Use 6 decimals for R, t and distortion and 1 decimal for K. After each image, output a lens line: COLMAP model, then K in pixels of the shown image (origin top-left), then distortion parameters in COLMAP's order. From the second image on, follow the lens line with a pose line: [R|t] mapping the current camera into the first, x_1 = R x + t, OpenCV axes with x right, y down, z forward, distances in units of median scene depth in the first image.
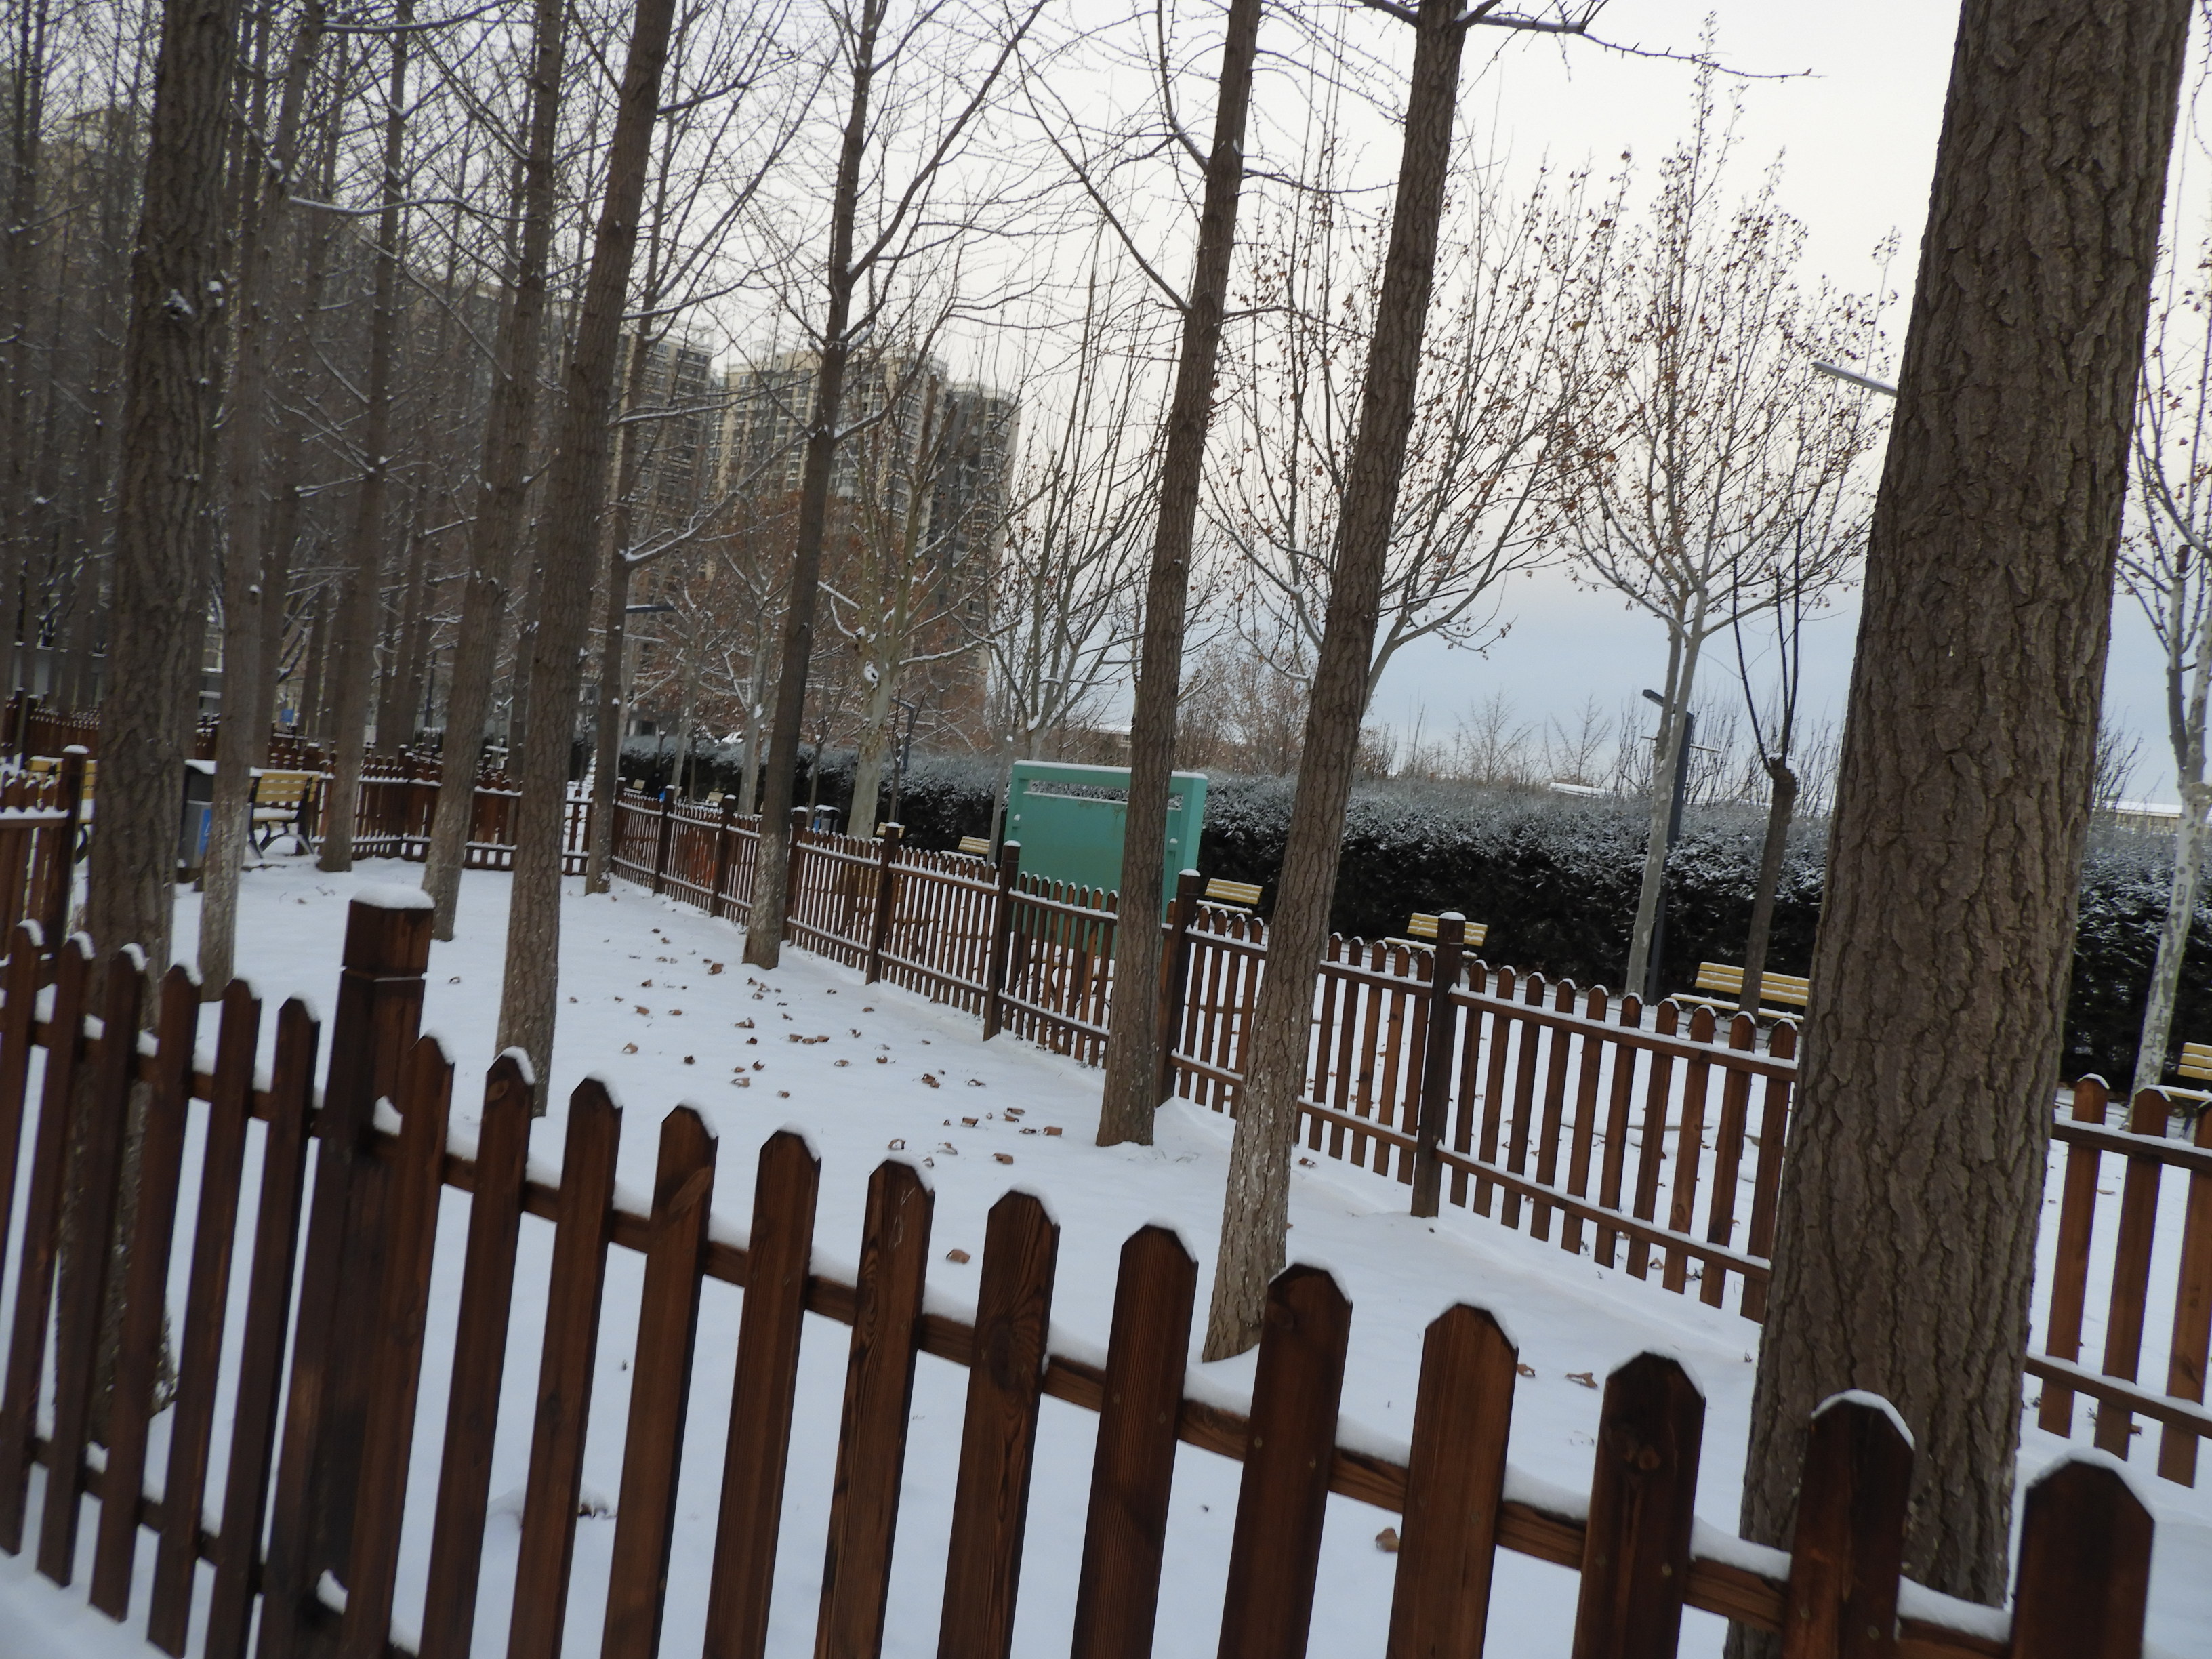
lens RADIAL K [[1563.6, 0, 1108.2], [0, 1563.6, 834.8], [0, 0, 1]] dist [0.005671, -0.002816]
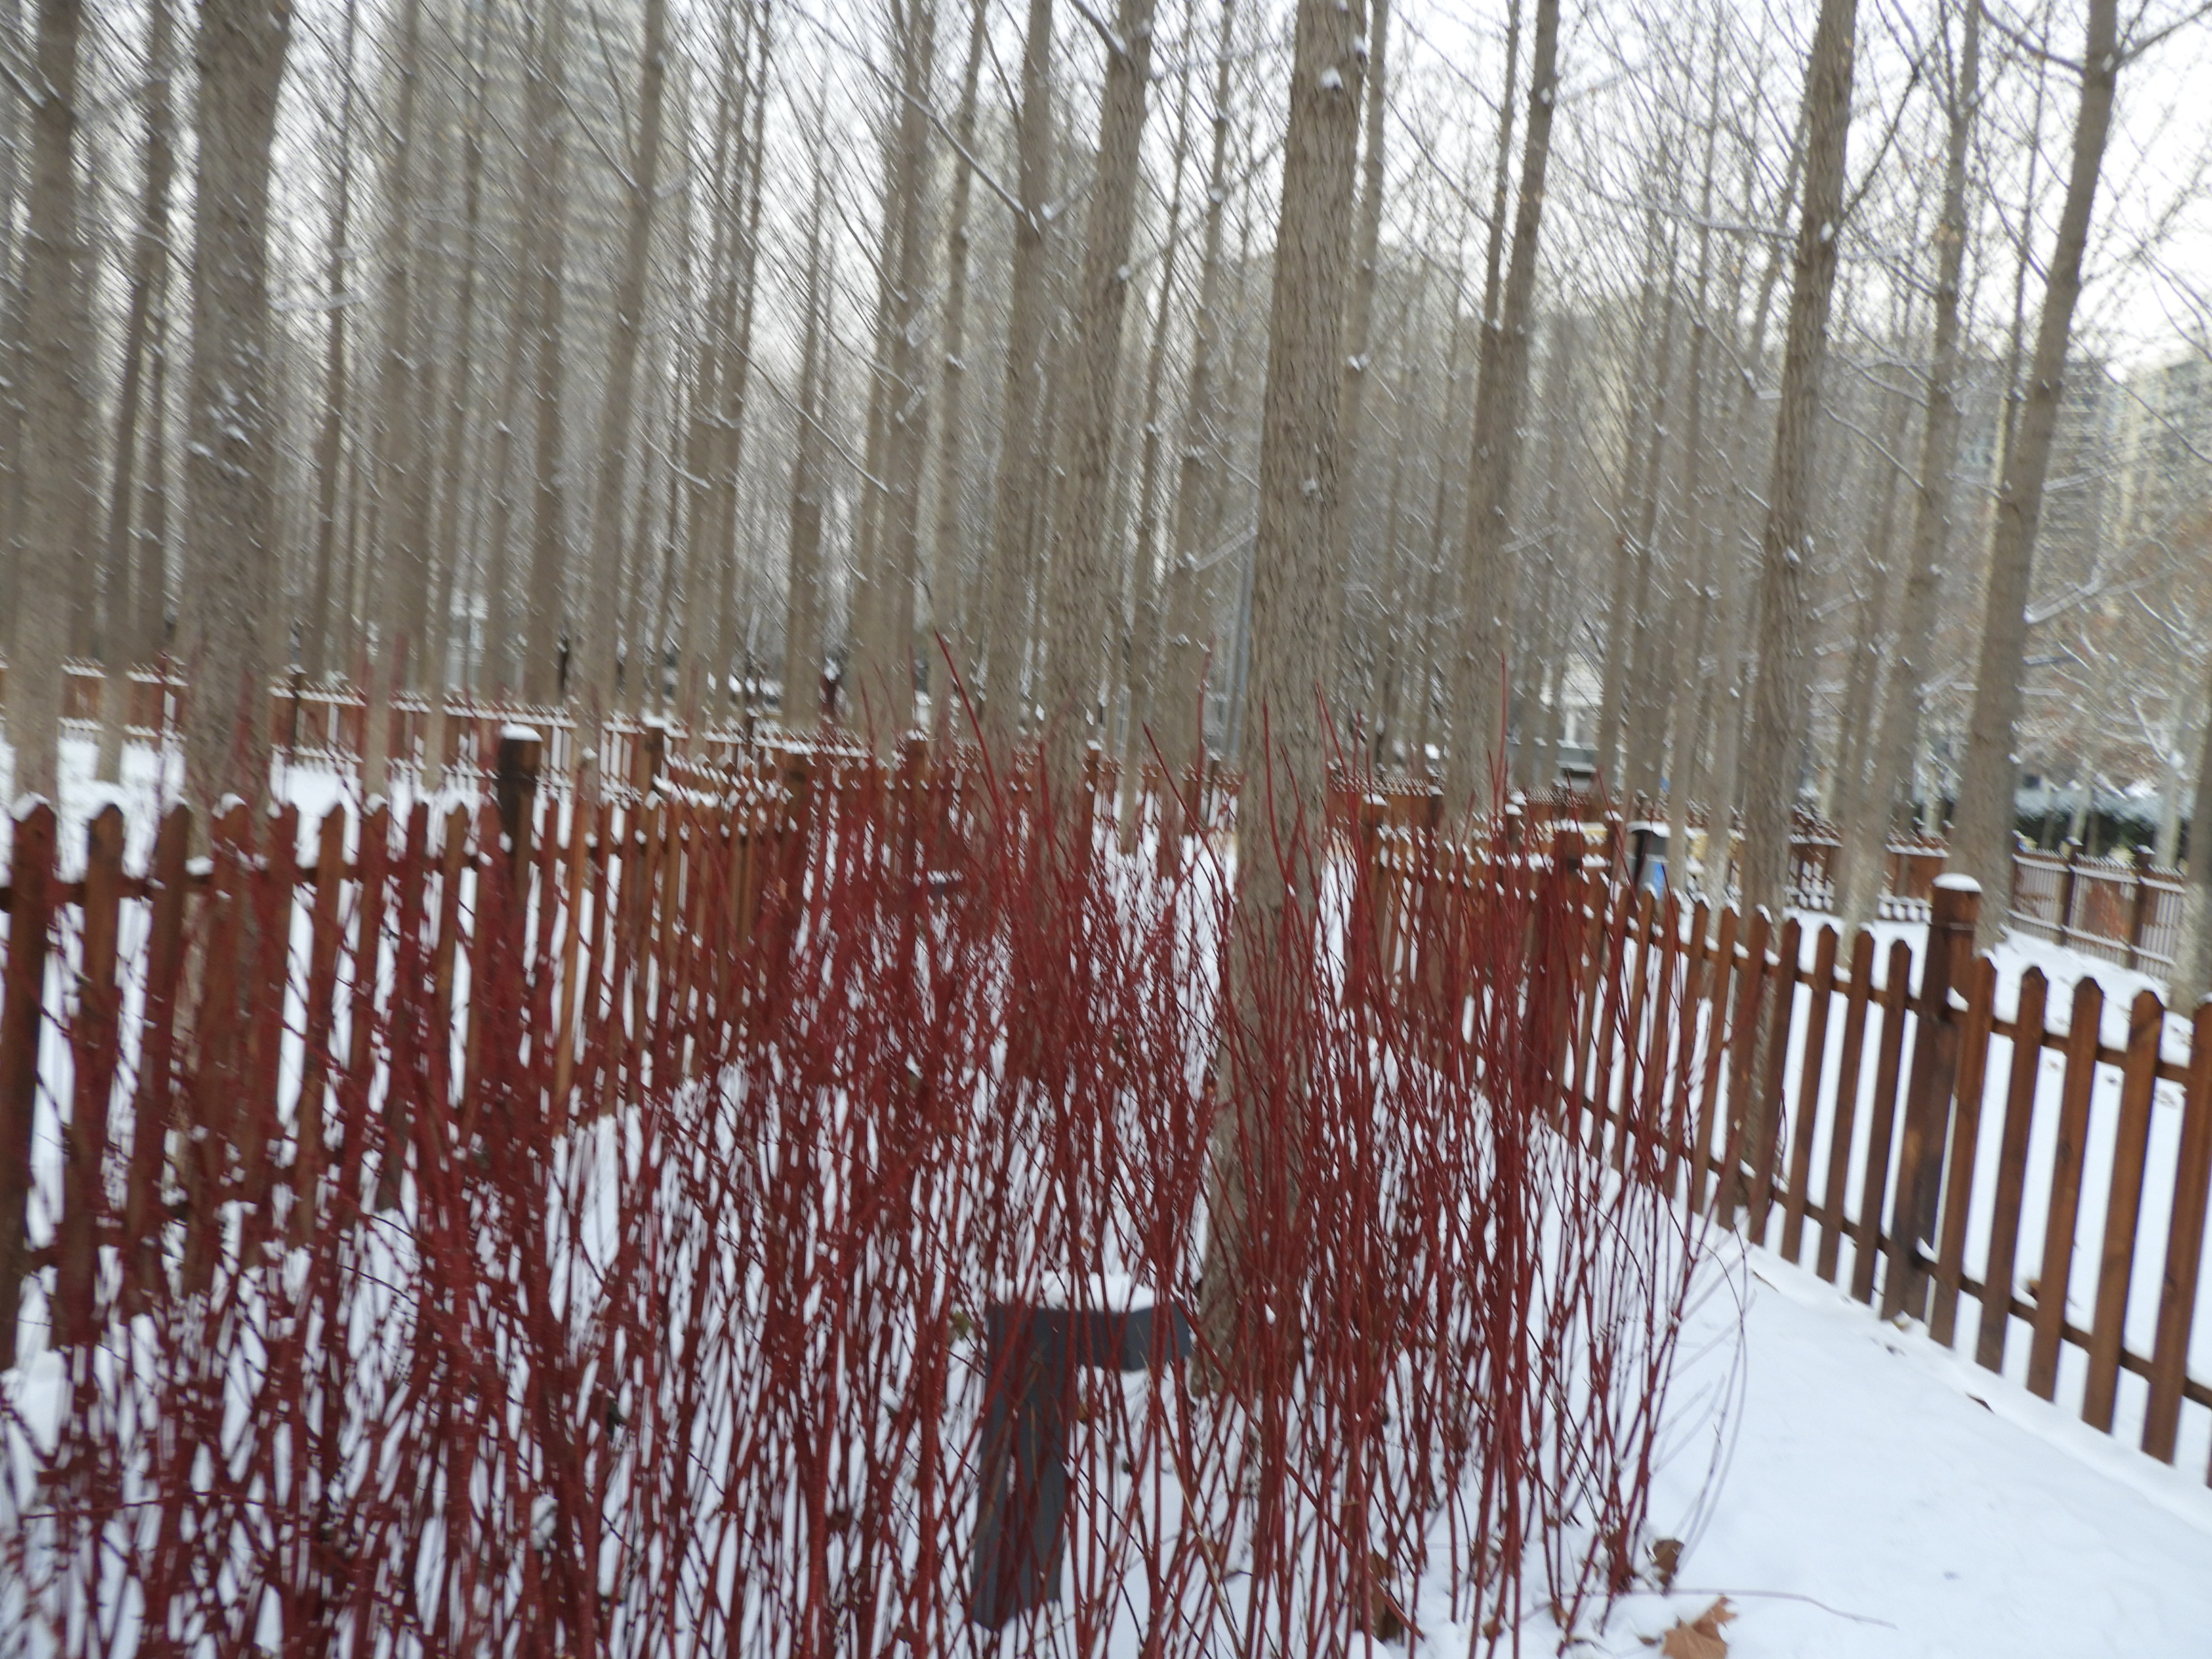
lens RADIAL K [[1563.6, 0, 1108.2], [0, 1563.6, 834.8], [0, 0, 1]] dist [0.005671, -0.002816]
pose [[0.683220, -0.016892, -0.730017, 0.029004], [-0.012398, 0.999320, -0.034726, 0.007908], [0.730107, 0.032776, 0.682546, -0.136614]]
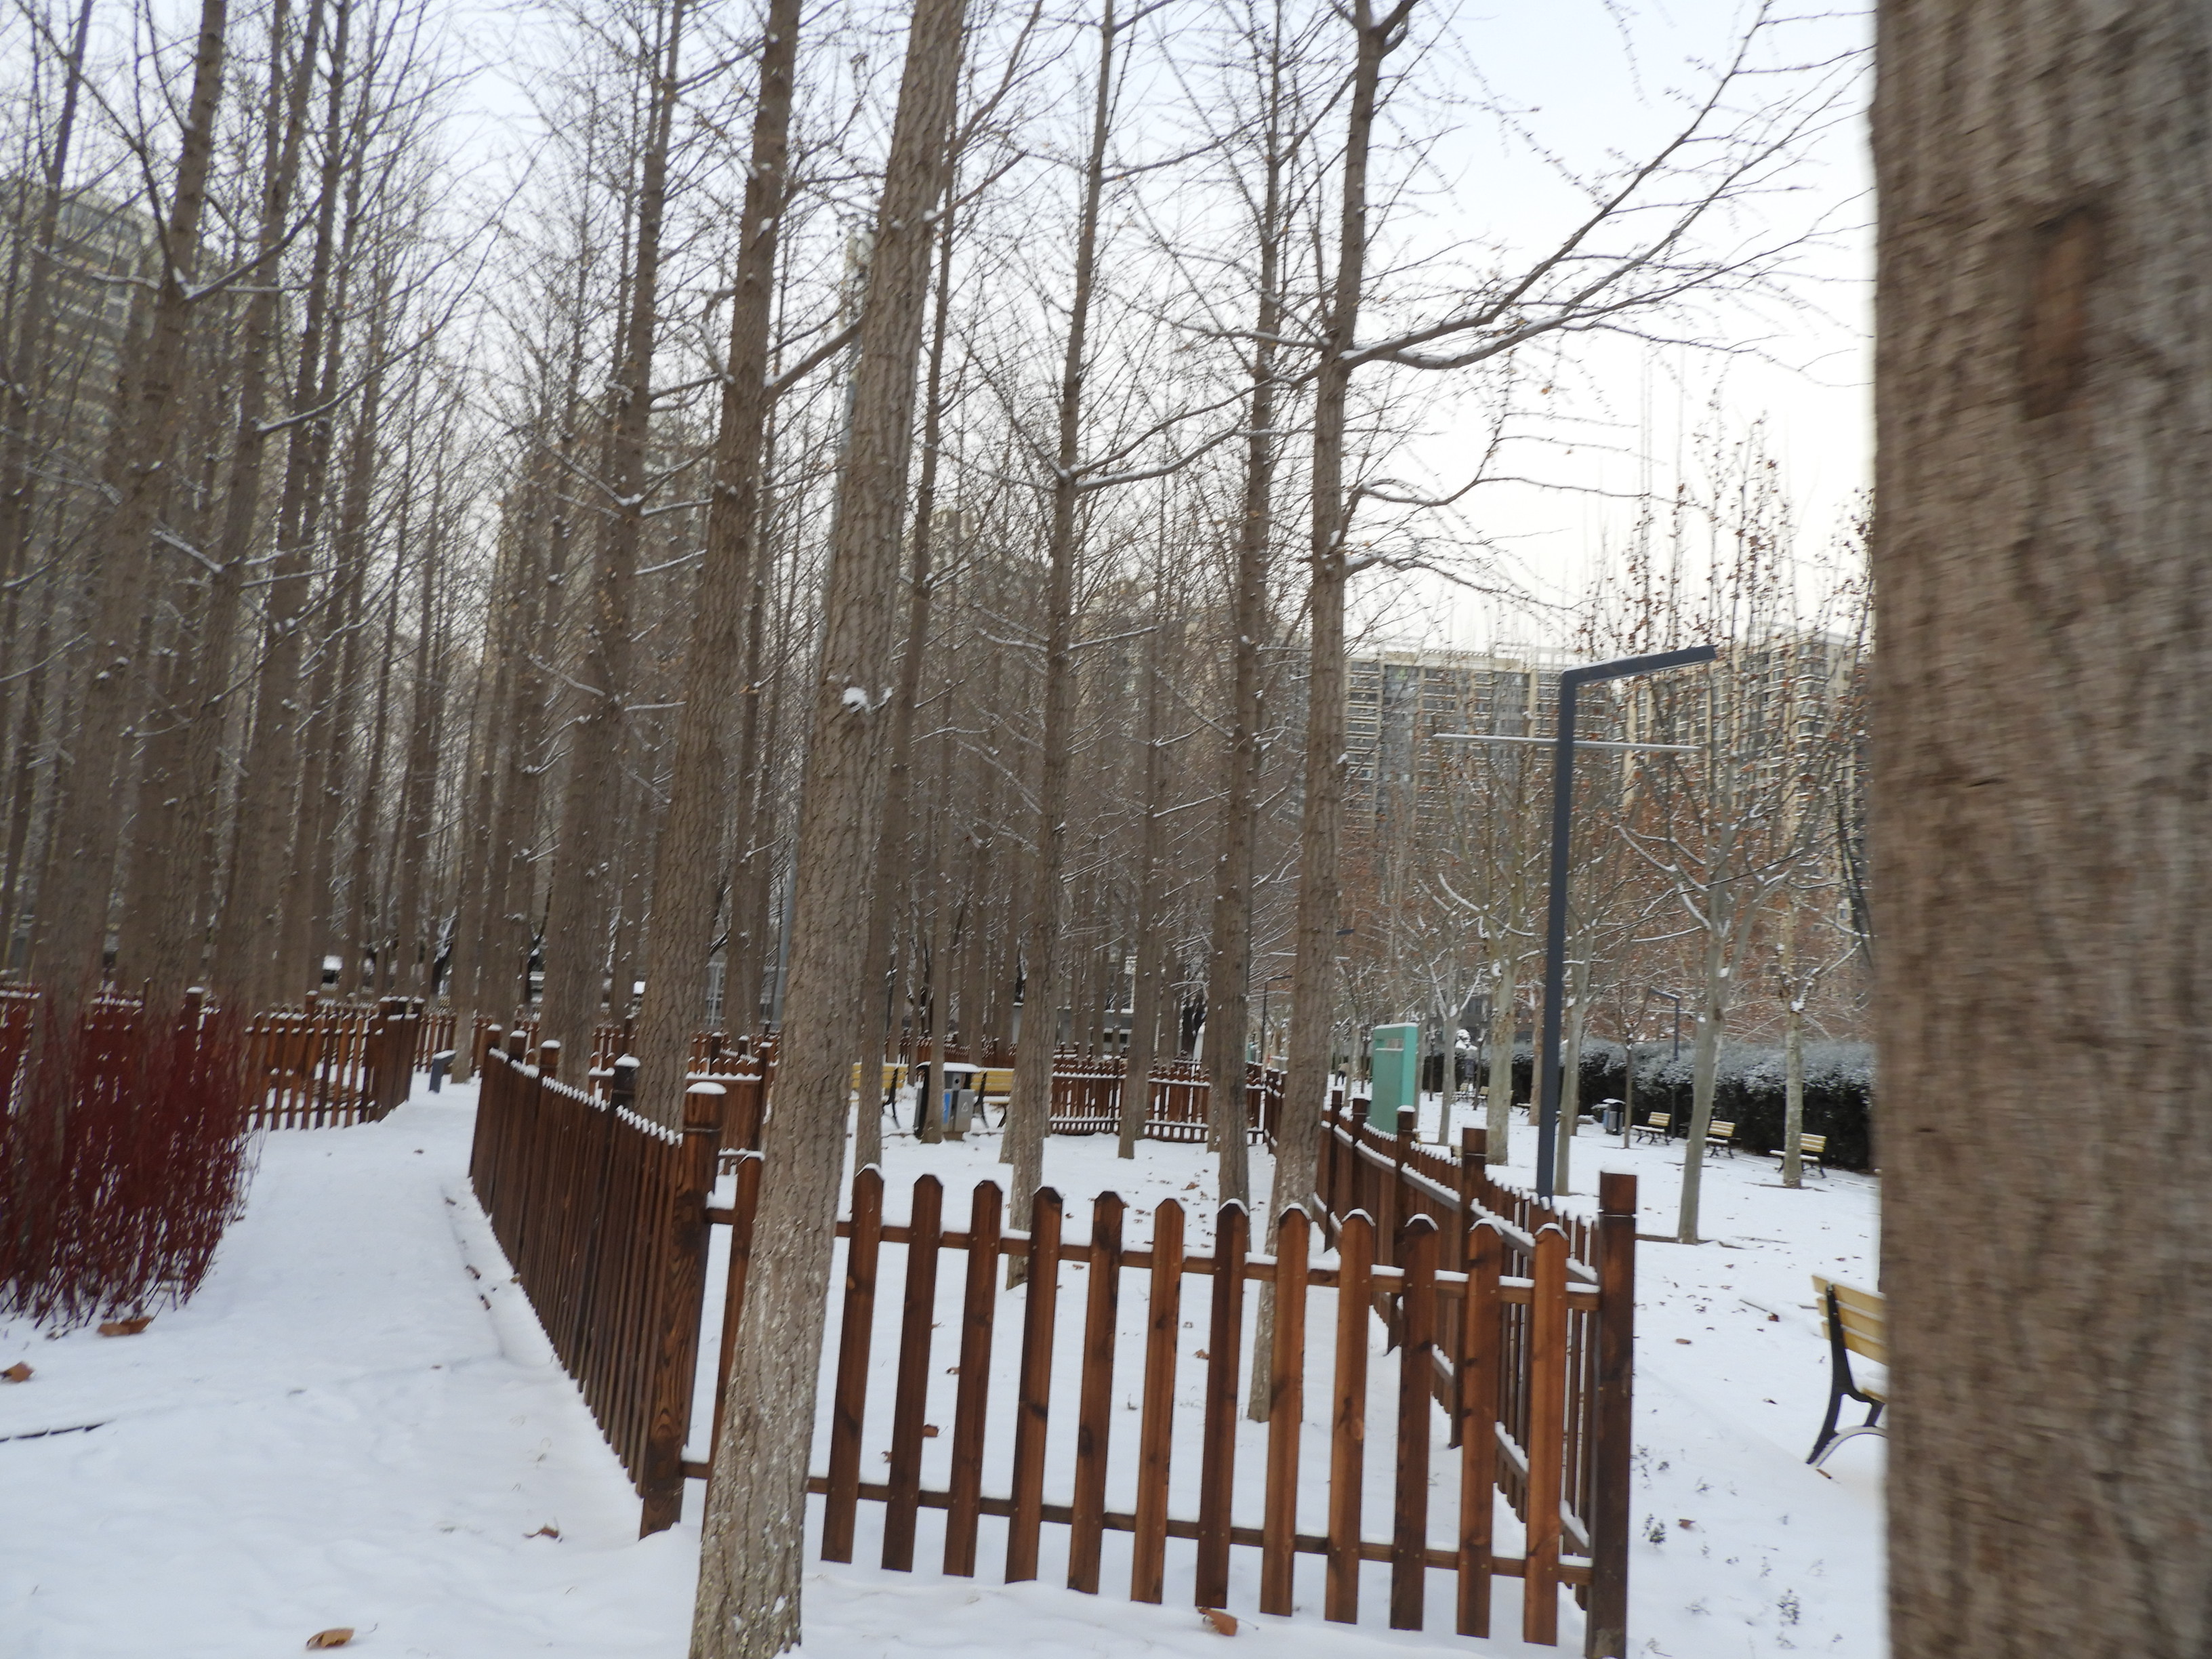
lens RADIAL K [[1563.6, 0, 1108.2], [0, 1563.6, 834.8], [0, 0, 1]] dist [0.005671, -0.002816]
pose [[0.828042, -0.134544, -0.544284, 0.352654], [0.022595, 0.977999, -0.207382, 0.045976], [0.560211, 0.159423, 0.812864, -0.172070]]
